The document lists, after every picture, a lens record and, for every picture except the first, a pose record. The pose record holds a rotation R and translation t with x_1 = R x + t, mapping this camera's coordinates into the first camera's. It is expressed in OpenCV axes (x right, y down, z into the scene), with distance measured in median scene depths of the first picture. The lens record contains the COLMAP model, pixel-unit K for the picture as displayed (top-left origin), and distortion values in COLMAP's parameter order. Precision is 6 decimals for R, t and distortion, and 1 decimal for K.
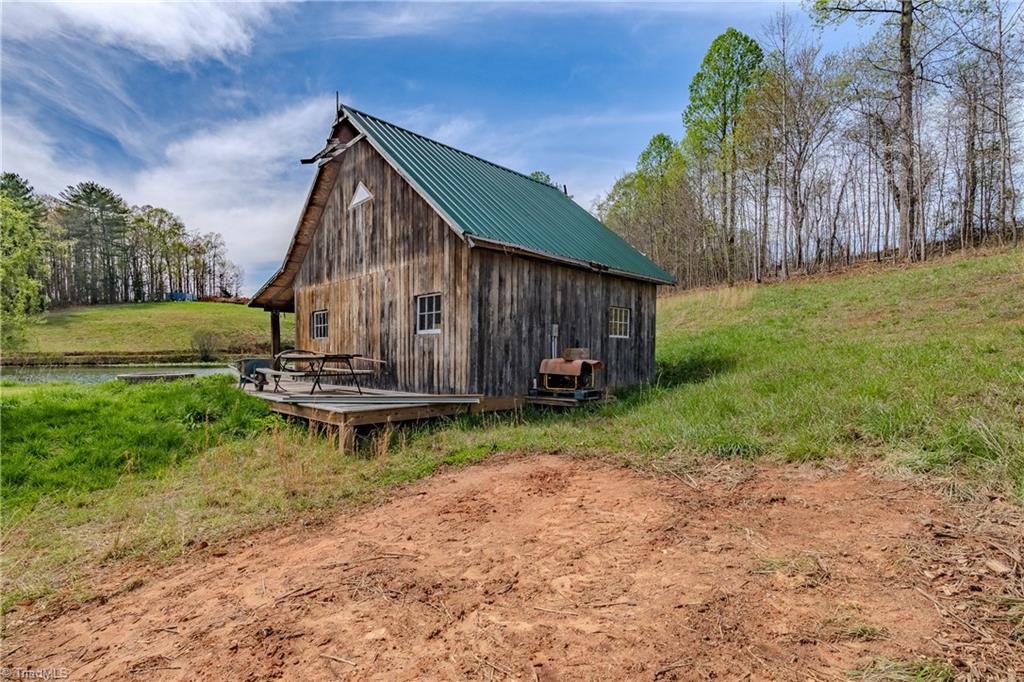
lens RADIAL K [[480.2, 0, 509.5], [0, 480.2, 362.3], [0, 0, 1]] dist [-0.003493, 0.001632]
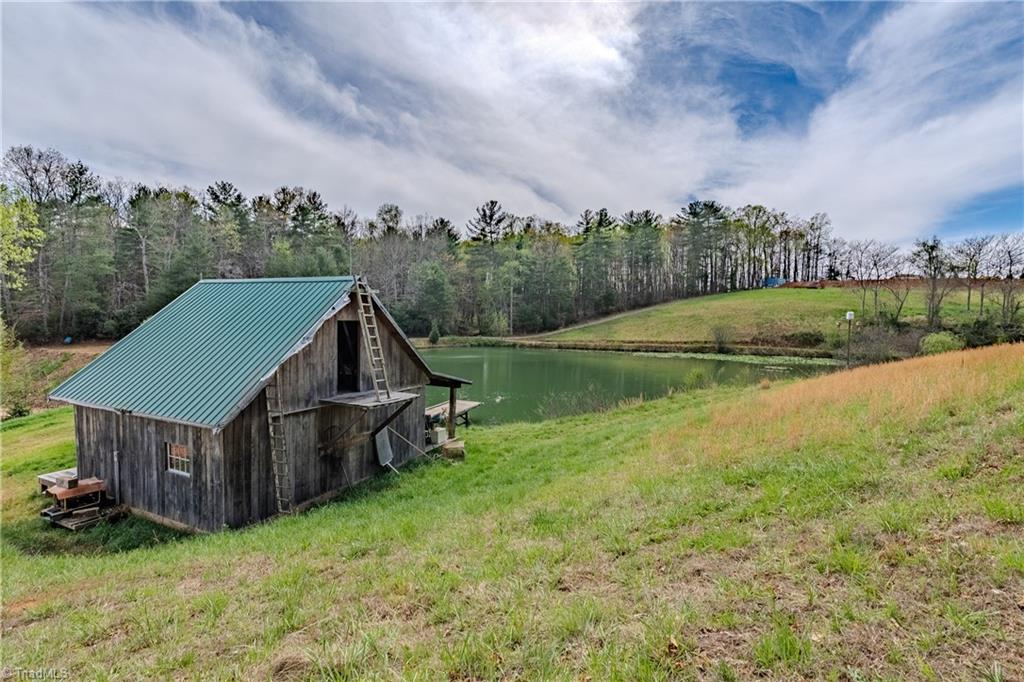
lens RADIAL K [[463.3, 0, 516.4], [0, 463.3, 335.1], [0, 0, 1]] dist [-0.002827, 0.000756]
pose [[0.365471, 0.037947, -0.930049, 0.184820], [-0.036840, 0.998975, 0.026283, -0.052690], [0.930093, 0.024658, 0.366495, 0.174207]]
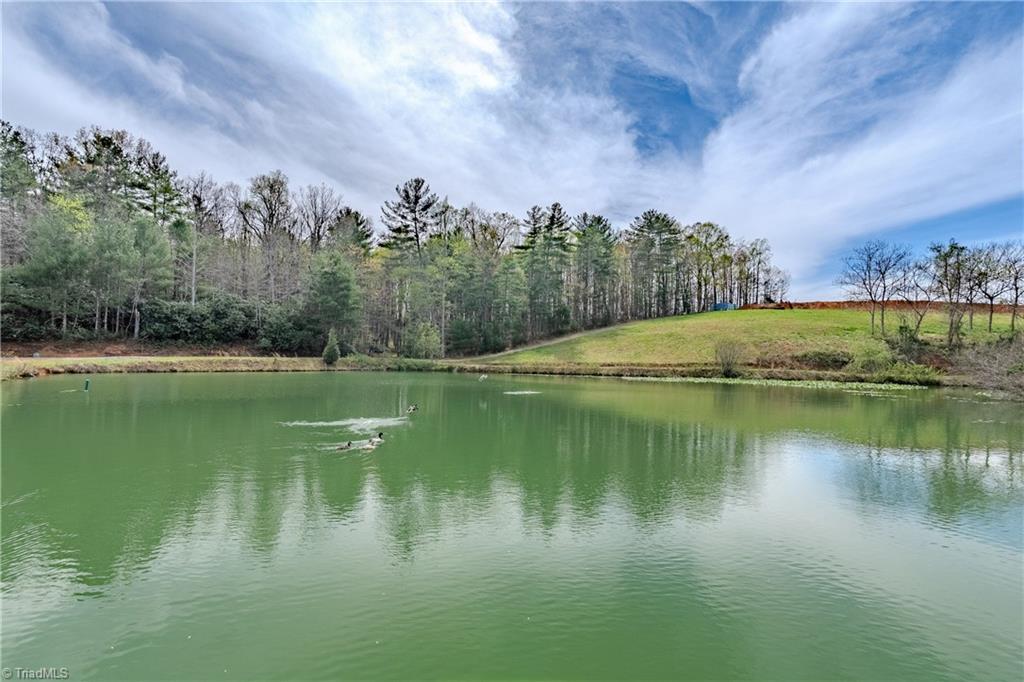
lens RADIAL K [[480.2, 0, 513.6], [0, 480.2, 355.2], [0, 0, 1]] dist [-0.003493, 0.001632]
pose [[0.513211, 0.008859, -0.858217, -0.108992], [-0.038167, 0.999193, -0.012509, -0.014786], [0.857414, 0.039176, 0.513135, 0.253814]]
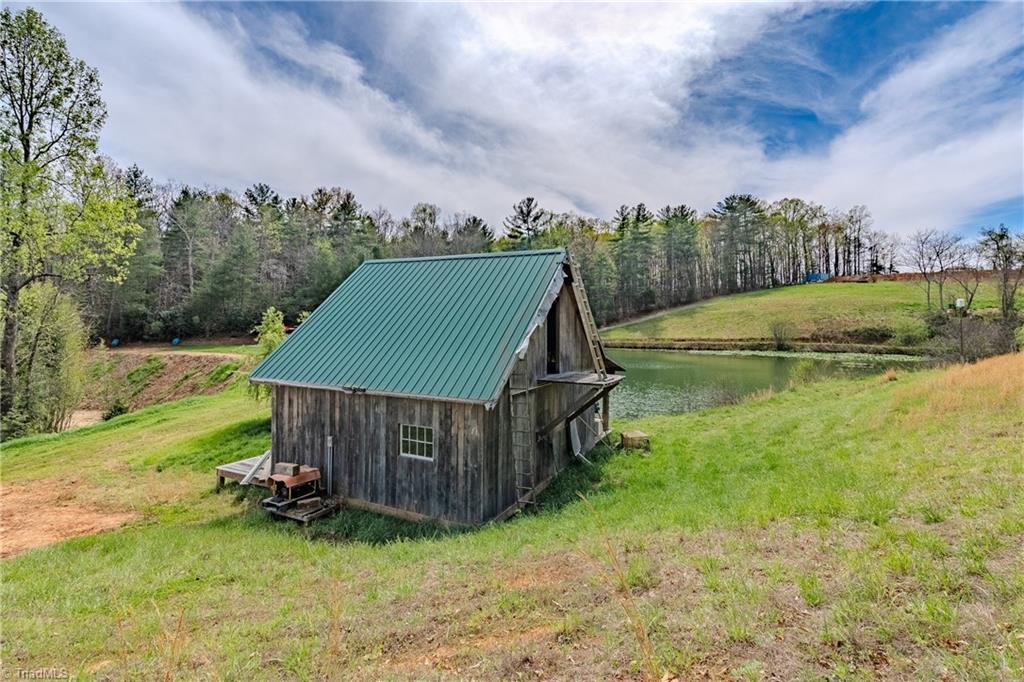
lens RADIAL K [[480.2, 0, 519.7], [0, 480.2, 298.2], [0, 0, 1]] dist [-0.003493, 0.001632]
pose [[0.338910, -0.043372, -0.939818, 0.157241], [-0.025333, 0.998154, -0.055199, -0.041700], [0.940478, 0.042516, 0.337186, 0.116325]]
